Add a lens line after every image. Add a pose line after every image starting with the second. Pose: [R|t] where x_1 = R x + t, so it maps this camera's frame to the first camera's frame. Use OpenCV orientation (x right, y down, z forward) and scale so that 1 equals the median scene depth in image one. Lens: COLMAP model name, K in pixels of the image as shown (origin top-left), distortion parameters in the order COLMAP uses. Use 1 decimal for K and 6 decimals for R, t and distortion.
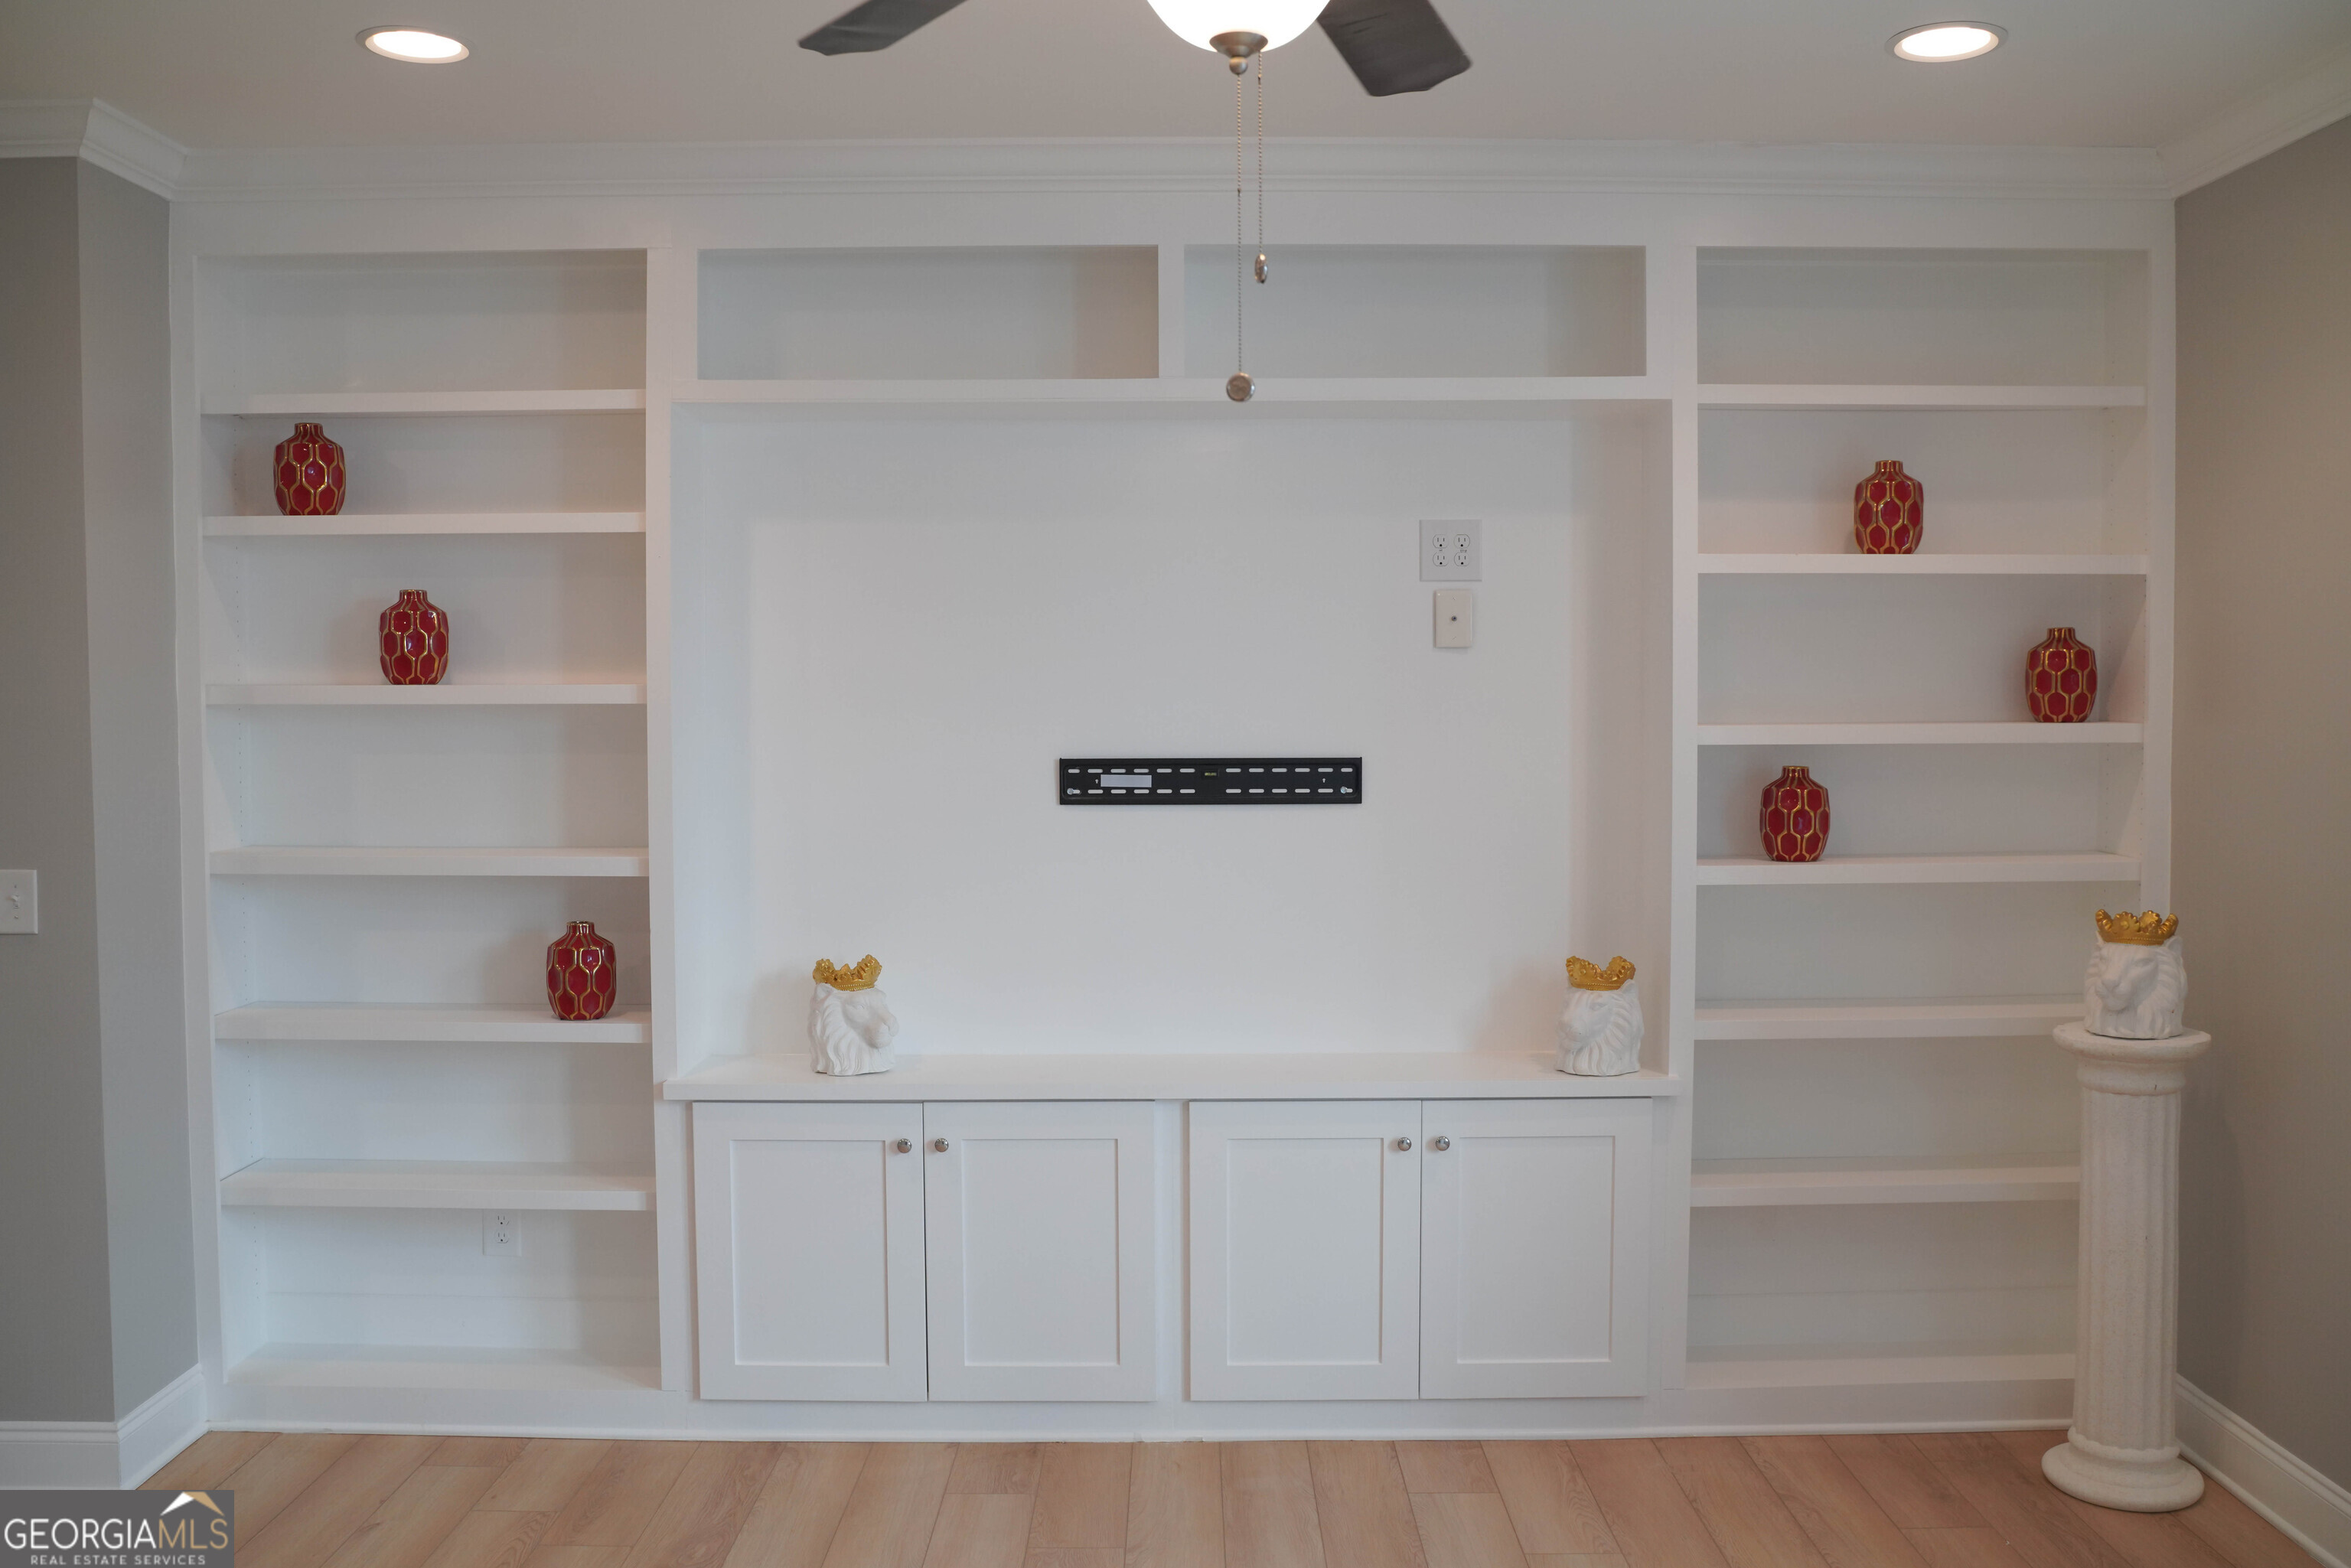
lens RADIAL K [[1968.4, 0, 1175.5], [0, 1968.4, 784.0], [0, 0, 1]] dist [-0.114621, 0.089383]
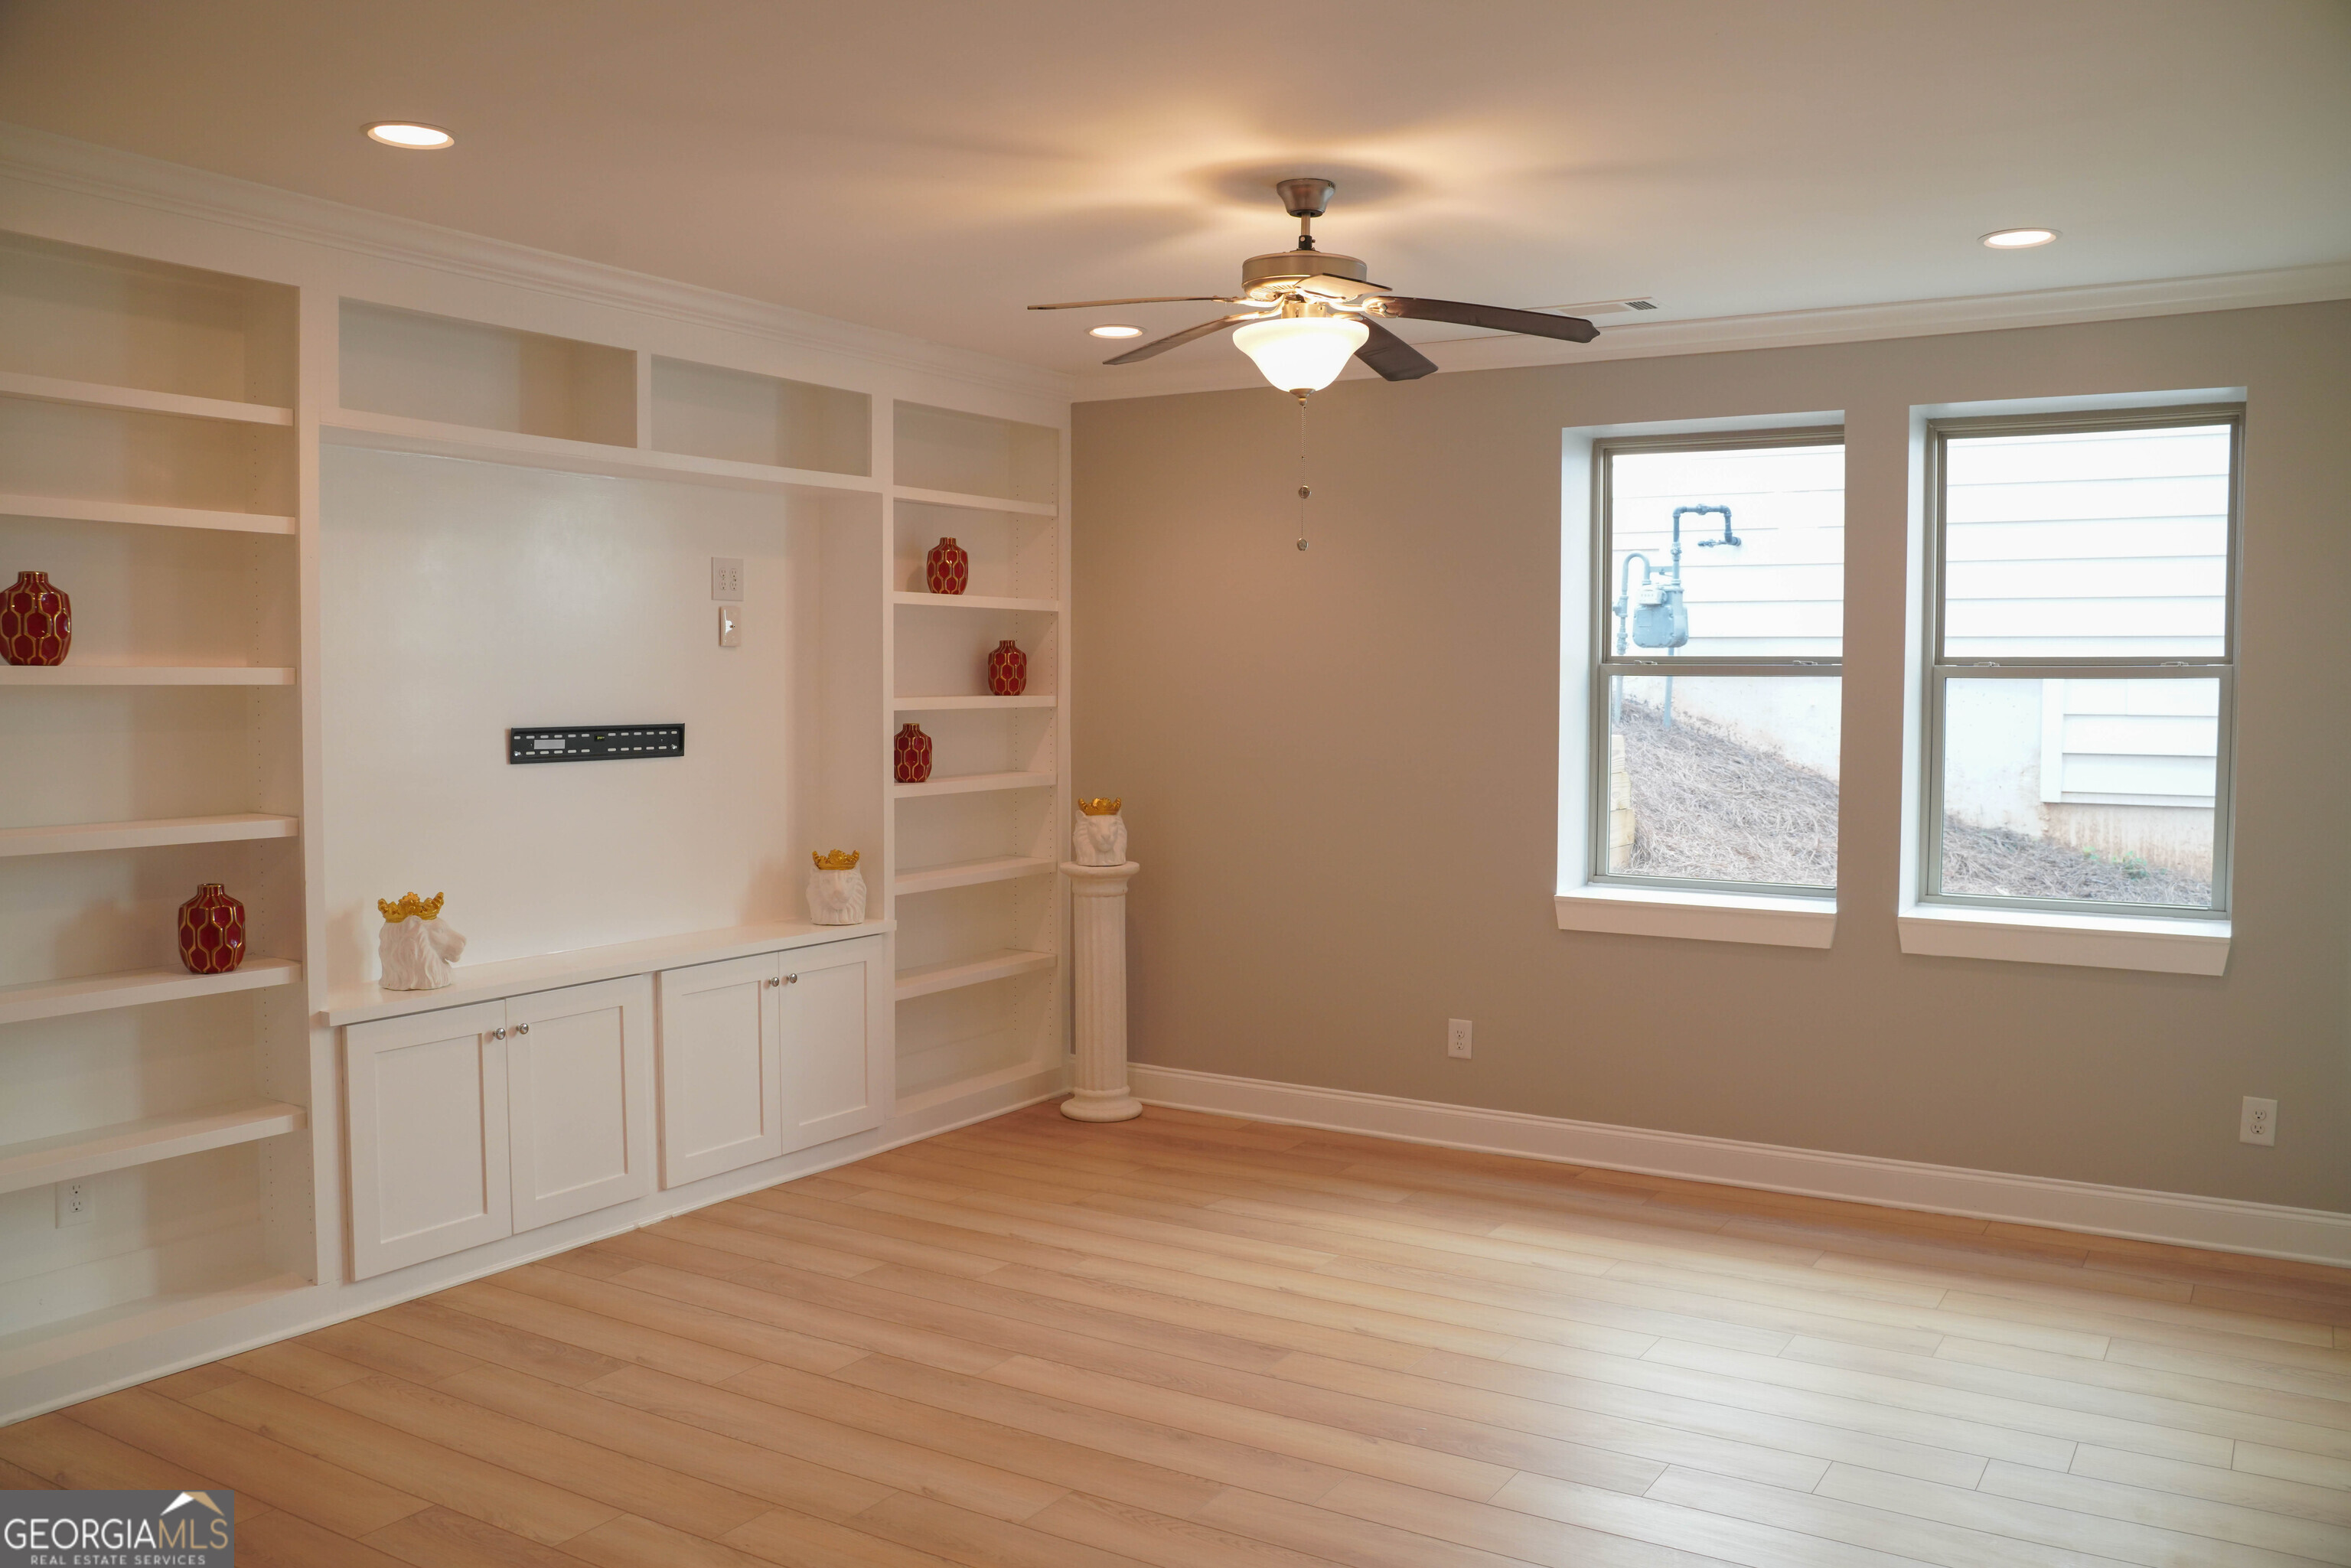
lens RADIAL K [[1879.6, 0, 1174.3], [0, 1879.6, 777.5], [0, 0, 1]] dist [-0.116092, 0.091162]
pose [[0.528066, -0.040069, 0.848258, -0.900791], [0.033611, 0.999090, 0.026270, 0.002062], [-0.848538, 0.014638, 0.528932, -0.006611]]
